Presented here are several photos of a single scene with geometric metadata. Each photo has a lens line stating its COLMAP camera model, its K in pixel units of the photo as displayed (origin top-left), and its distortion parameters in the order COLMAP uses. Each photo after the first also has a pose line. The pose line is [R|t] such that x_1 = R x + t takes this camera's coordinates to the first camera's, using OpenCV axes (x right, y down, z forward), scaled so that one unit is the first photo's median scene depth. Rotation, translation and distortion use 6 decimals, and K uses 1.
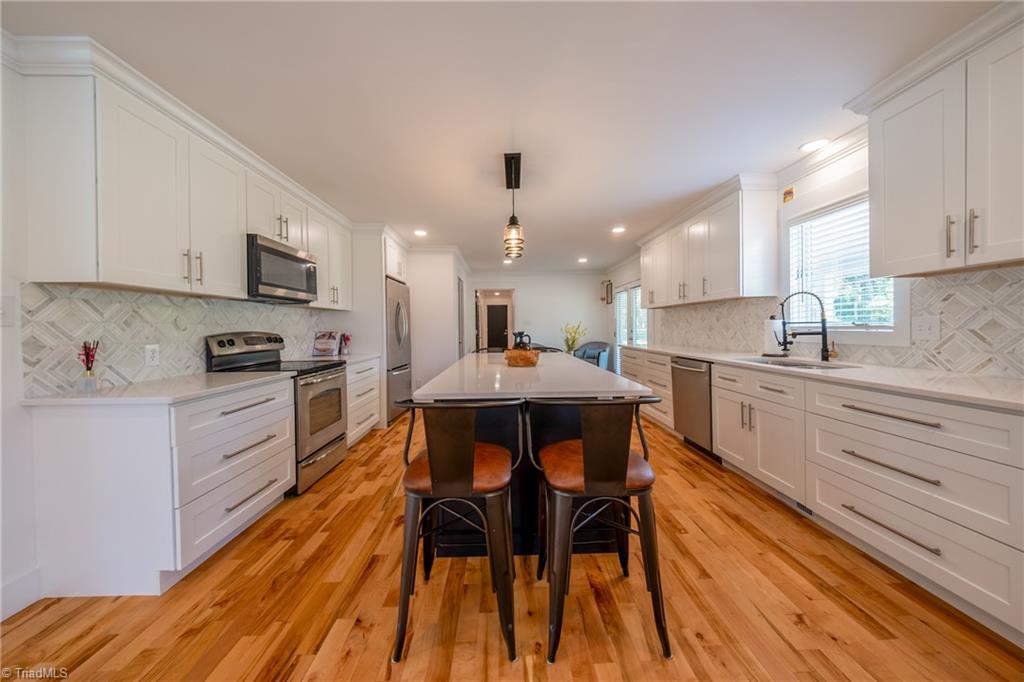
lens RADIAL K [[350.2, 0, 511.9], [0, 350.2, 336.1], [0, 0, 1]] dist [-0.004468, -0.001165]
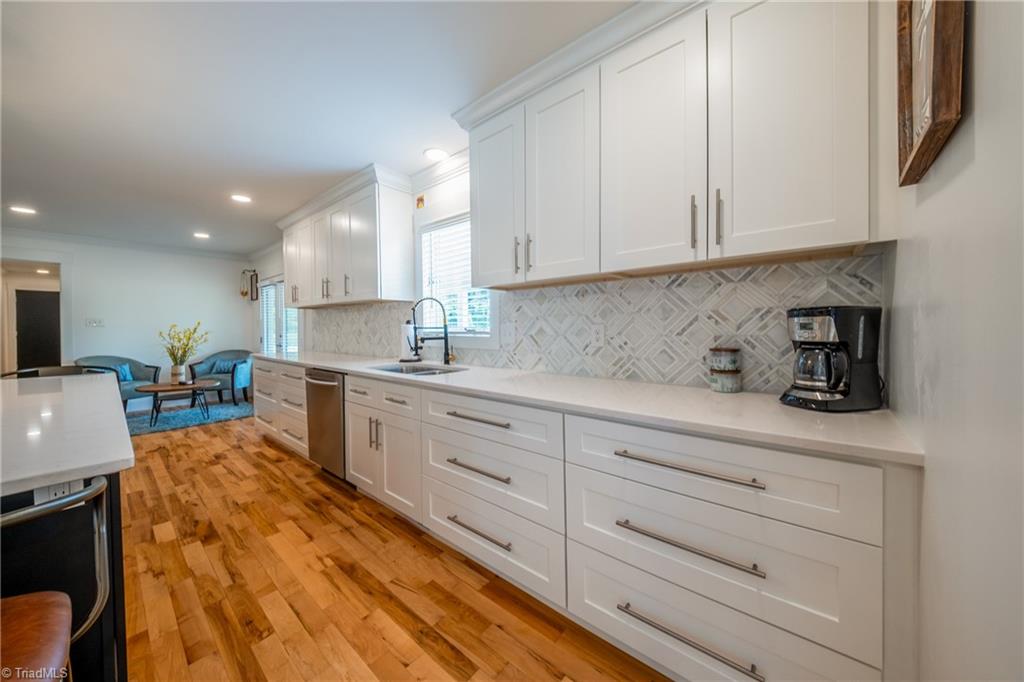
lens RADIAL K [[350.2, 0, 514.2], [0, 350.2, 335.4], [0, 0, 1]] dist [-0.004468, -0.001165]
pose [[0.659438, -0.000289, 0.751759, 0.224998], [0.010444, 0.999907, -0.008777, -0.004644], [-0.751686, 0.013639, 0.659380, 0.141318]]
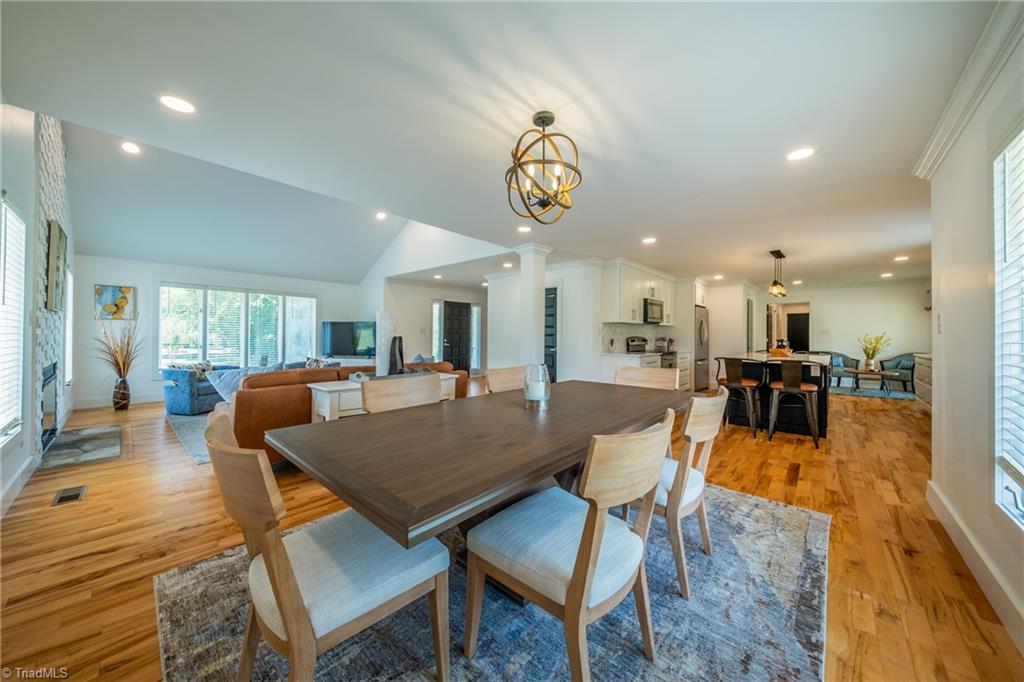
lens RADIAL K [[350.2, 0, 504.4], [0, 350.2, 333.1], [0, 0, 1]] dist [-0.004468, -0.001165]
pose [[0.712063, 0.012010, -0.702013, 0.296267], [-0.030050, 0.999459, -0.013382, 0.025933], [0.701472, 0.030624, 0.712038, -1.443803]]
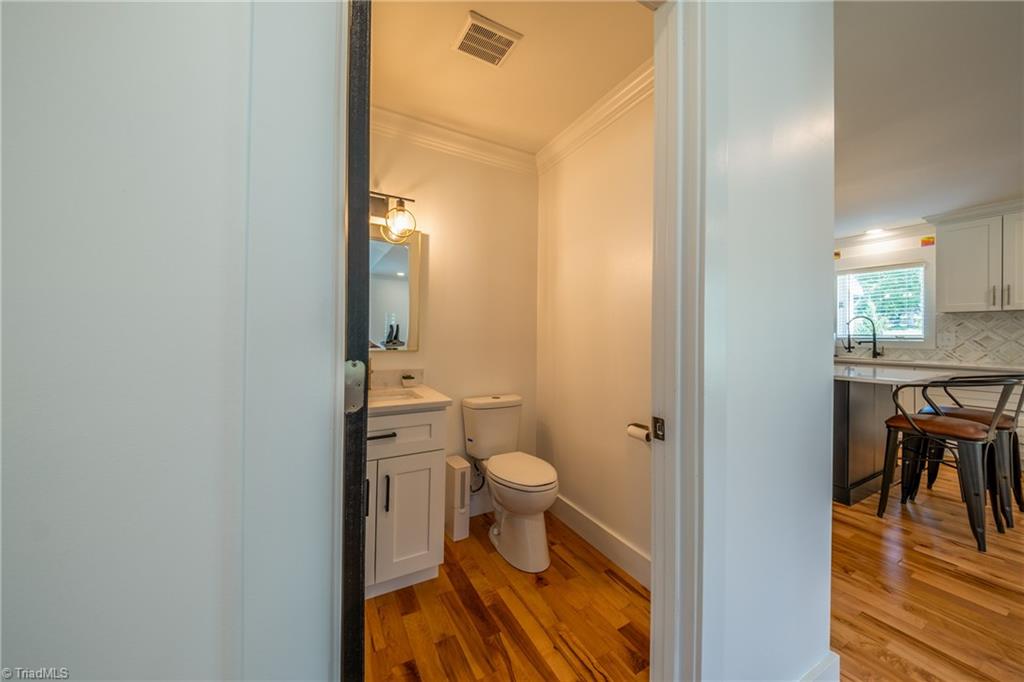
lens RADIAL K [[350.2, 0, 508.4], [0, 350.2, 335.0], [0, 0, 1]] dist [-0.004468, -0.001165]
pose [[0.897182, 0.016028, 0.441370, -1.369769], [-0.006194, 0.999700, -0.023712, 0.009464], [-0.441617, 0.018540, 0.897012, 0.255769]]
